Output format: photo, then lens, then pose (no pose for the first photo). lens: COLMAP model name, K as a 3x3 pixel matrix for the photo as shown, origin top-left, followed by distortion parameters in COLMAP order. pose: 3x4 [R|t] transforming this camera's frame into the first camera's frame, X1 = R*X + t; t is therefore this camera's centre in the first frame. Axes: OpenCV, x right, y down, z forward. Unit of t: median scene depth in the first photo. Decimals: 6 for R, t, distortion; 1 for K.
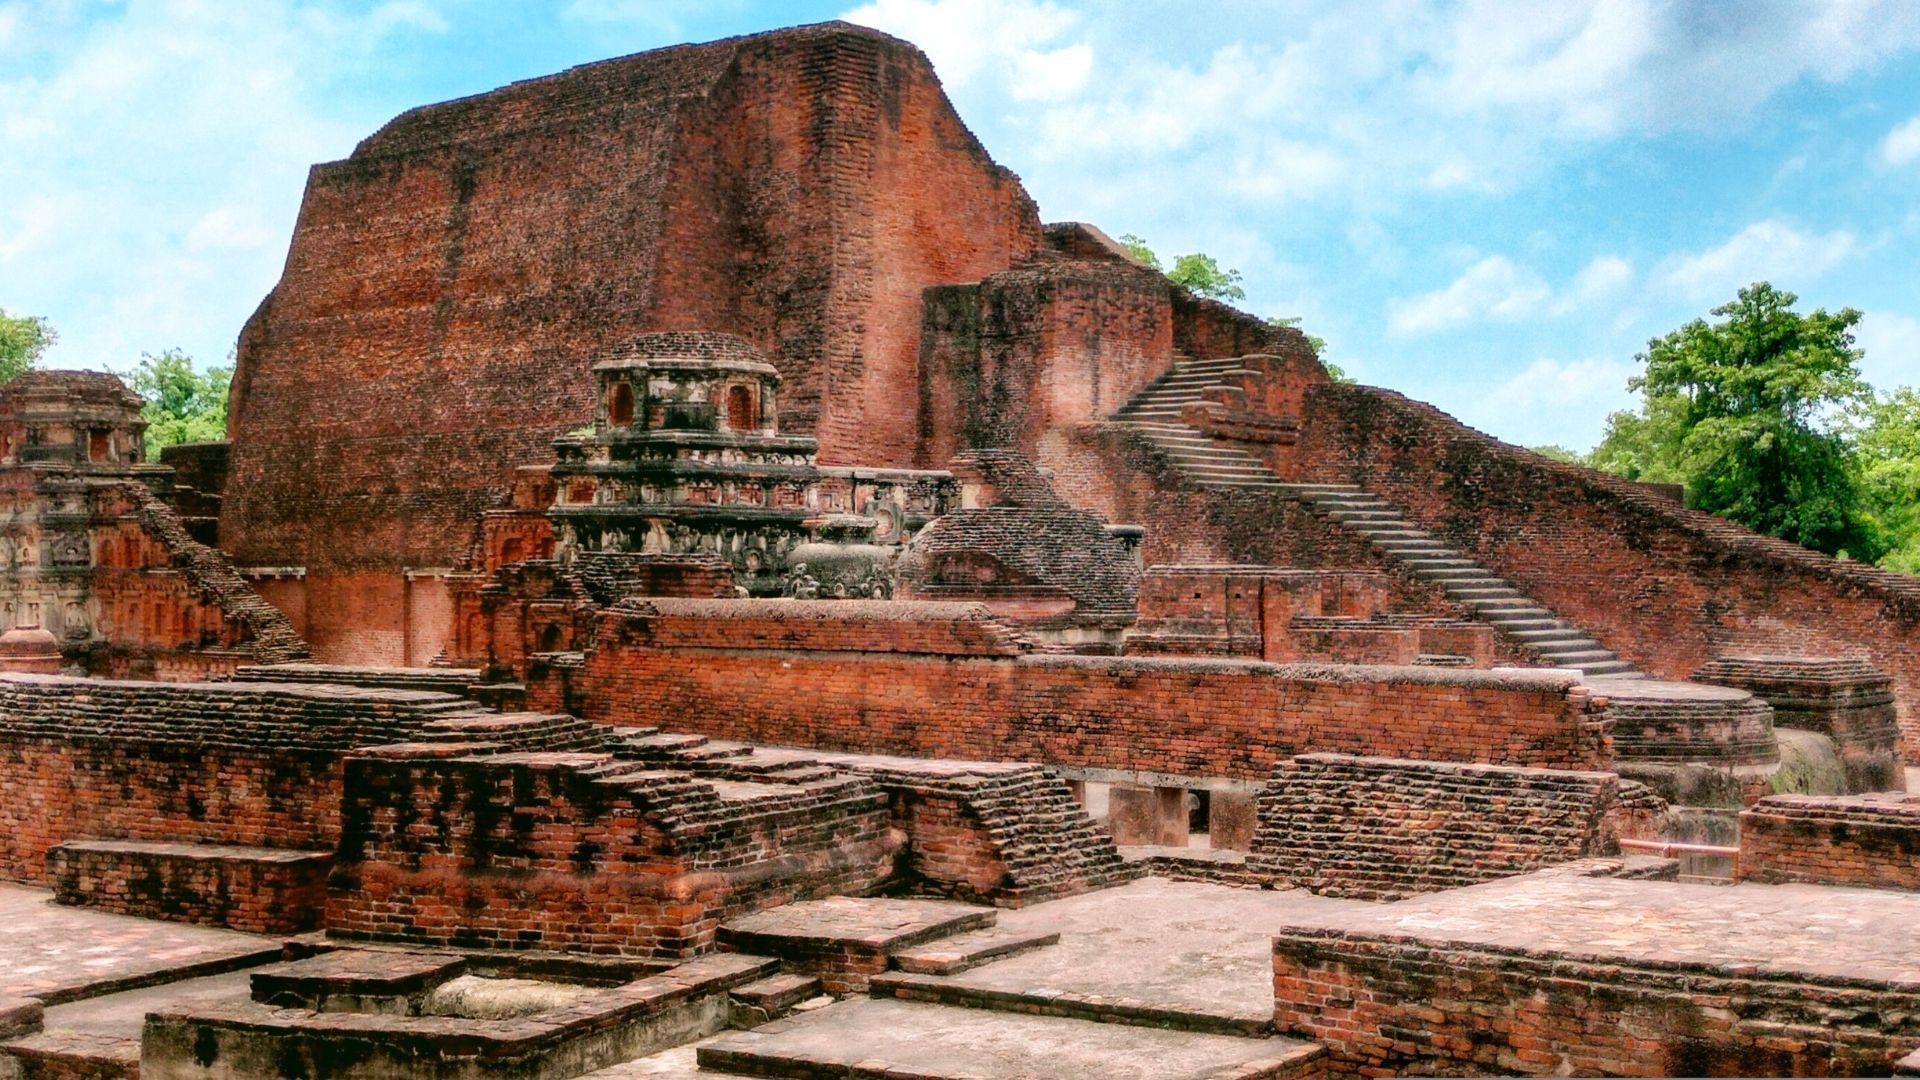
lens RADIAL K [[2289.5, 0, 1042.6], [0, 2289.5, 532.2], [0, 0, 1]] dist [0.092136, 0.007474]
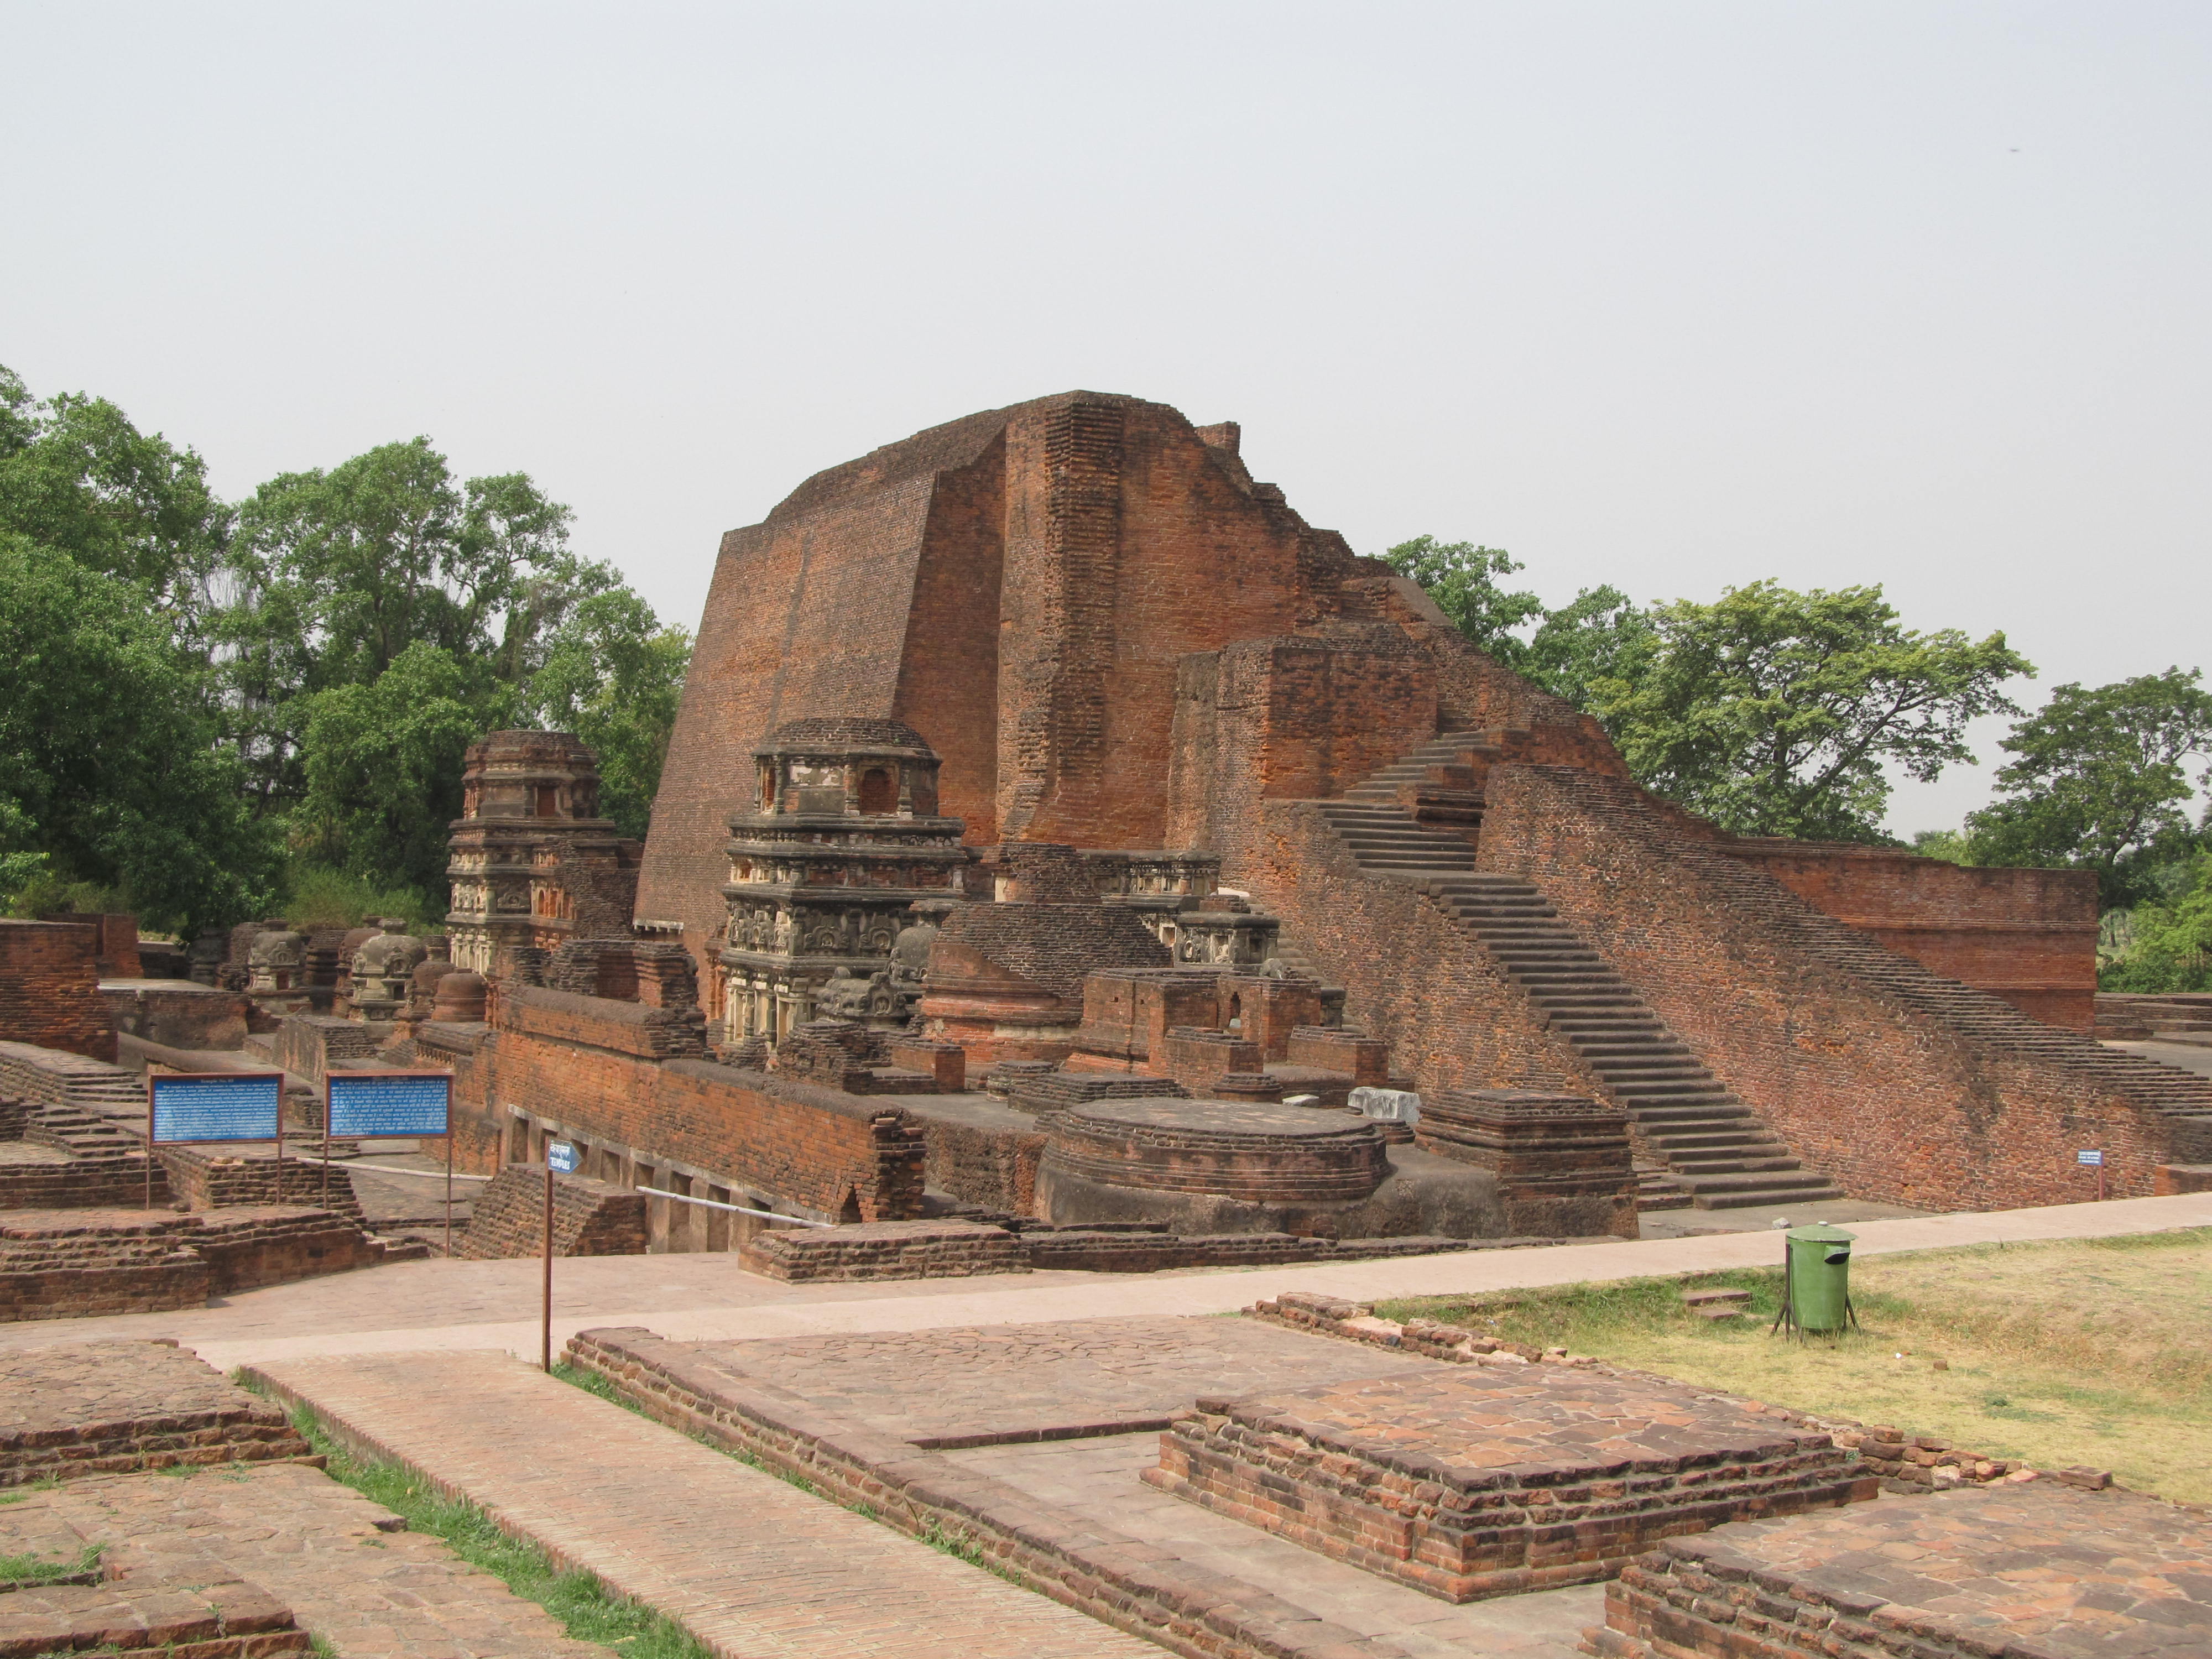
lens RADIAL K [[2745.9, 0, 1072.5], [0, 2745.9, 828.4], [0, 0, 1]] dist [-0.164709, 0.040524]
pose [[0.923707, 0.015901, -0.382771, 0.410543], [-0.018213, 0.999831, -0.002417, -0.035639], [0.382668, 0.009204, 0.923840, -0.094839]]
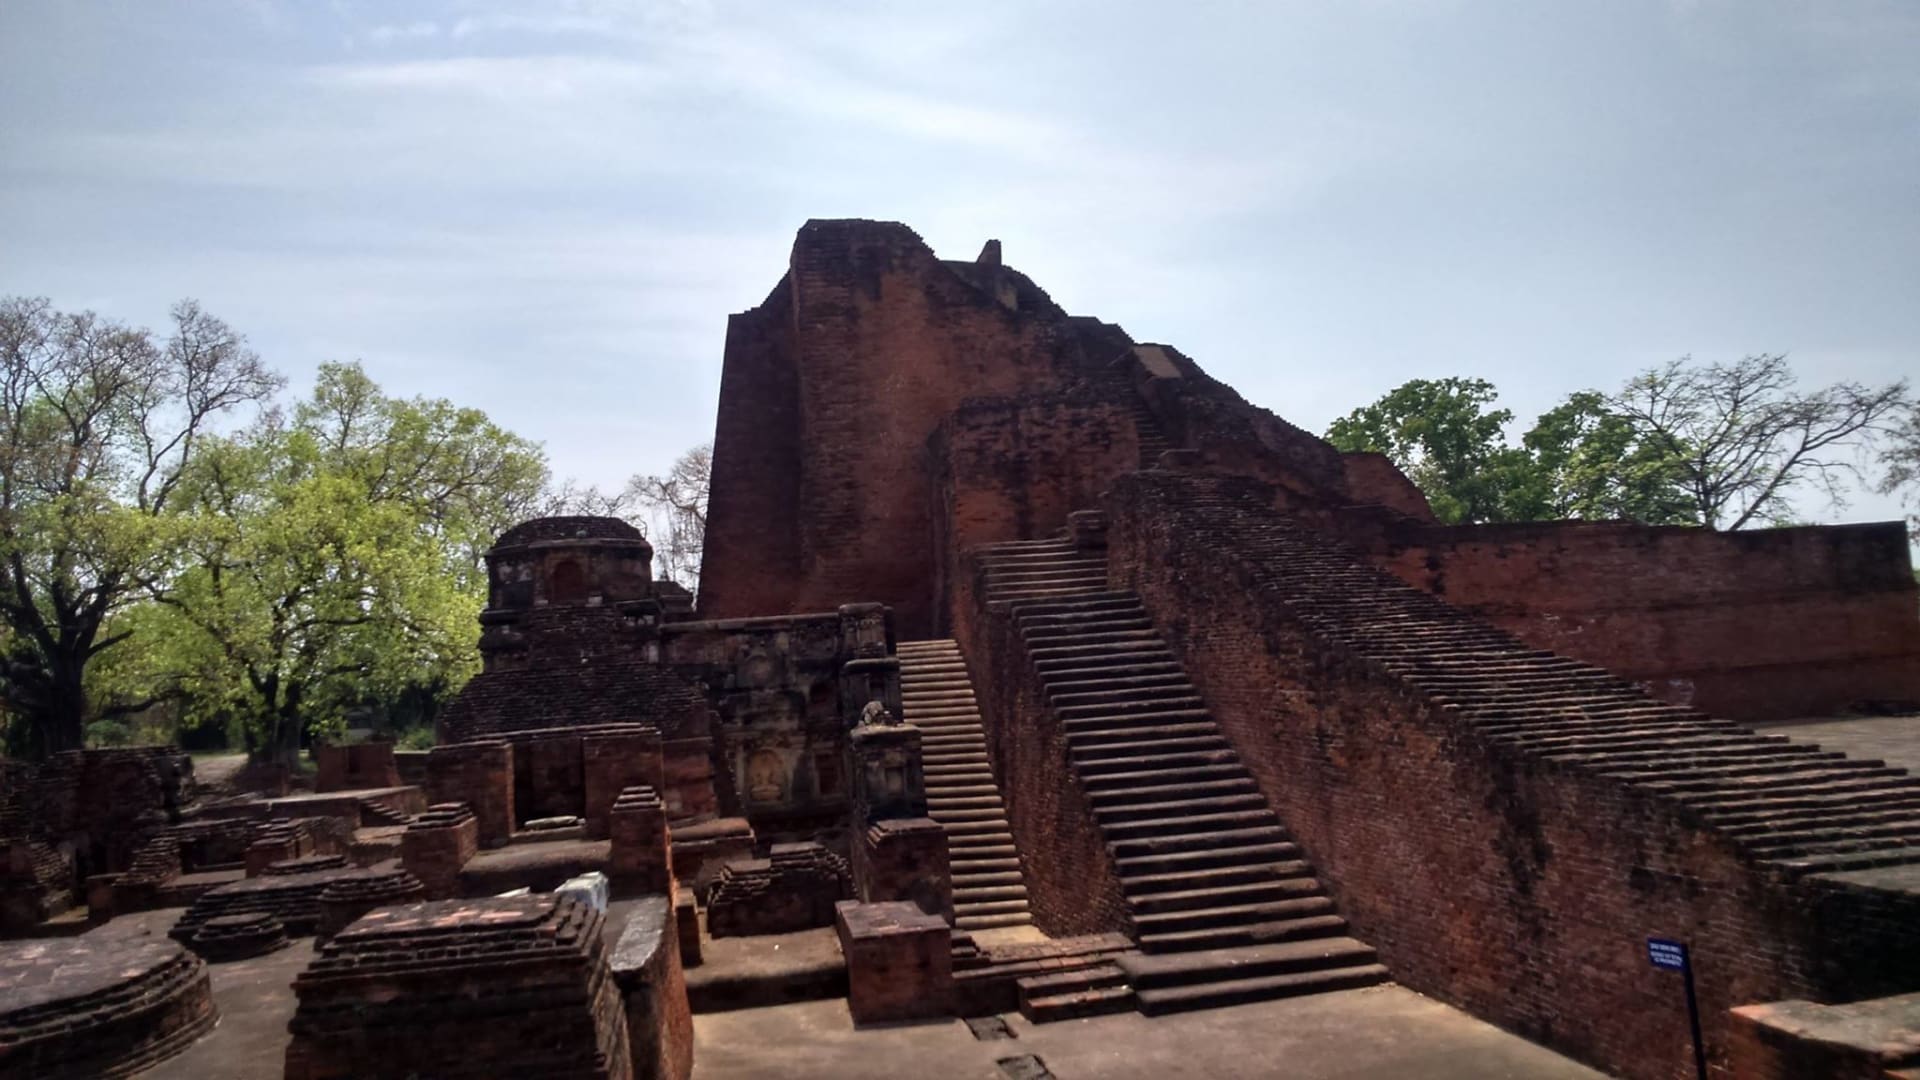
lens RADIAL K [[1467.1, 0, 960.0], [0, 1467.1, 540.0], [0, 0, 1]] dist [0.028092, -0.001463]
pose [[0.771725, -0.119037, -0.624716, 0.456619], [0.082170, 0.992756, -0.087660, 0.004378], [0.630625, 0.016317, 0.775916, 0.555252]]
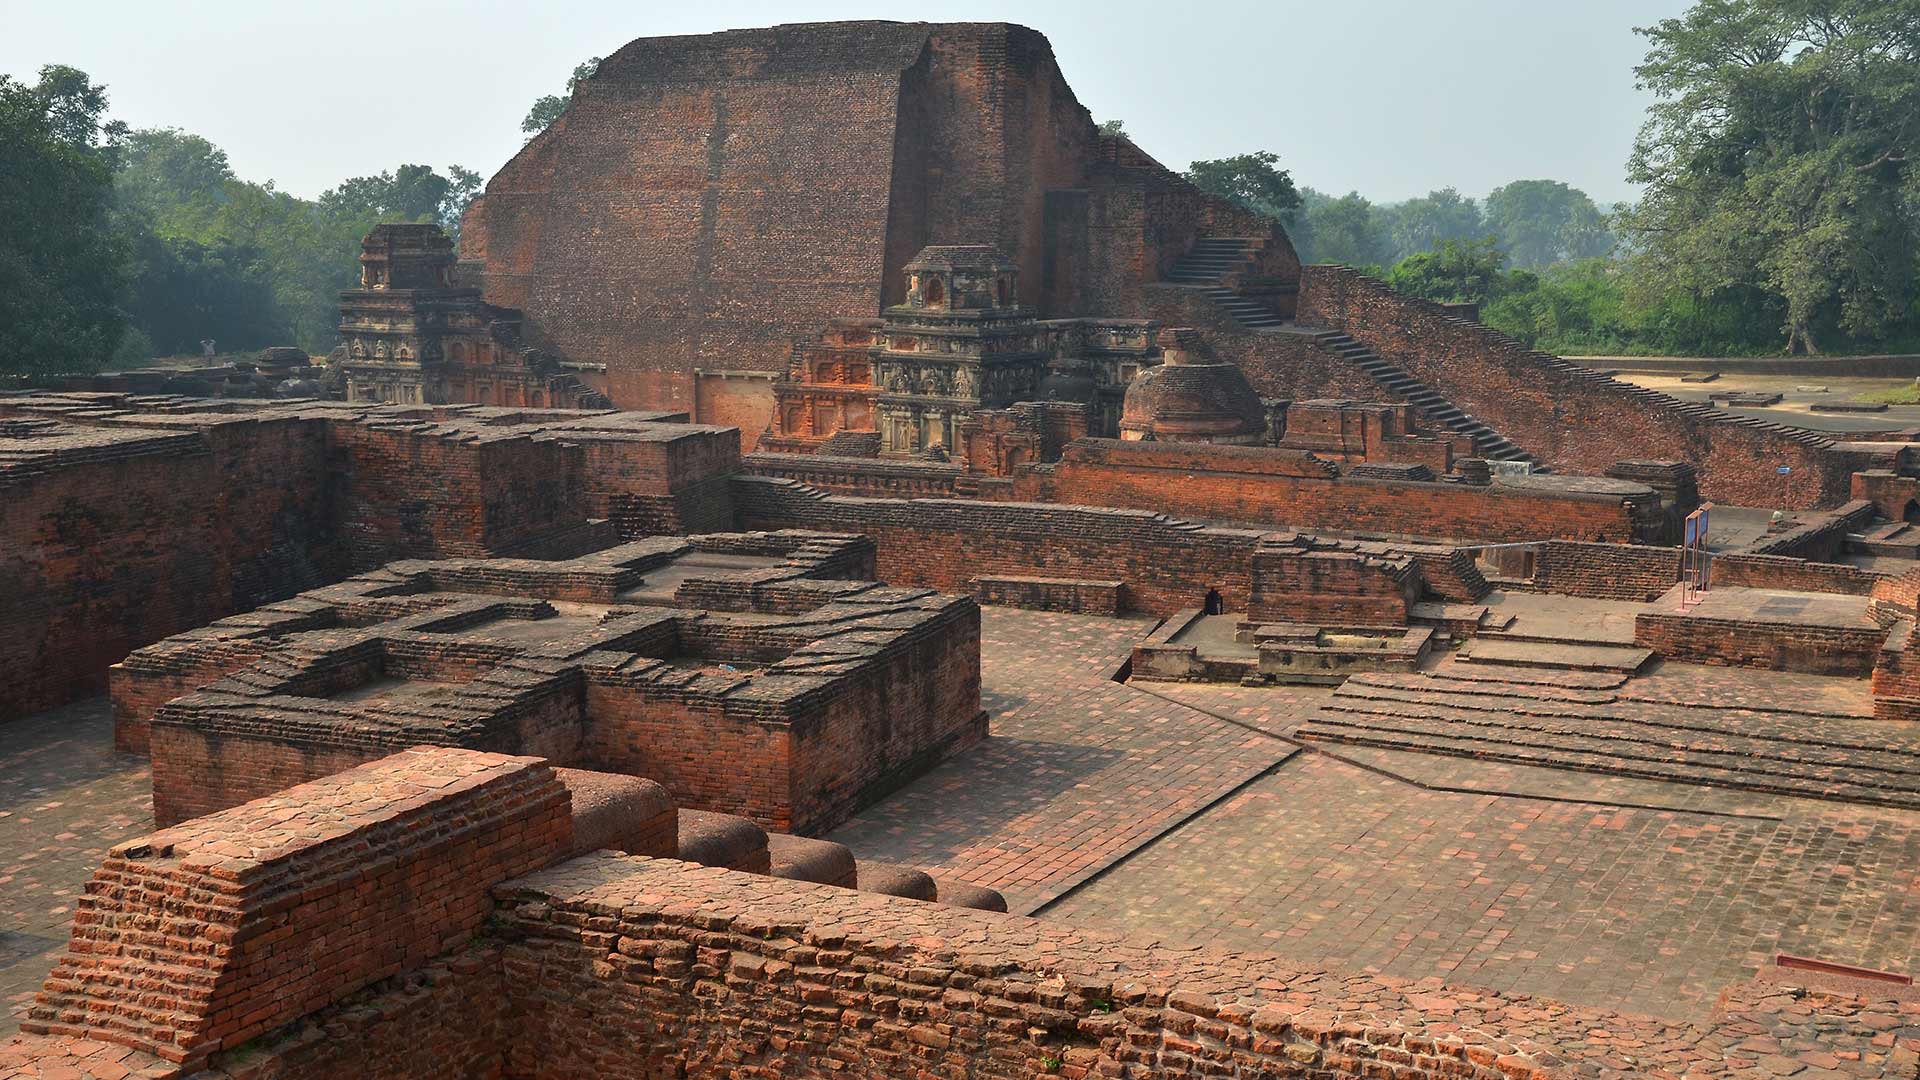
lens RADIAL K [[2133.6, 0, 960.0], [0, 2133.6, 540.0], [0, 0, 1]] dist [0.024899, 0.025046]
pose [[0.988704, -0.018388, 0.148746, -0.388506], [-0.005398, 0.987433, 0.157947, -0.119495], [-0.149781, -0.156966, 0.976180, -0.527147]]
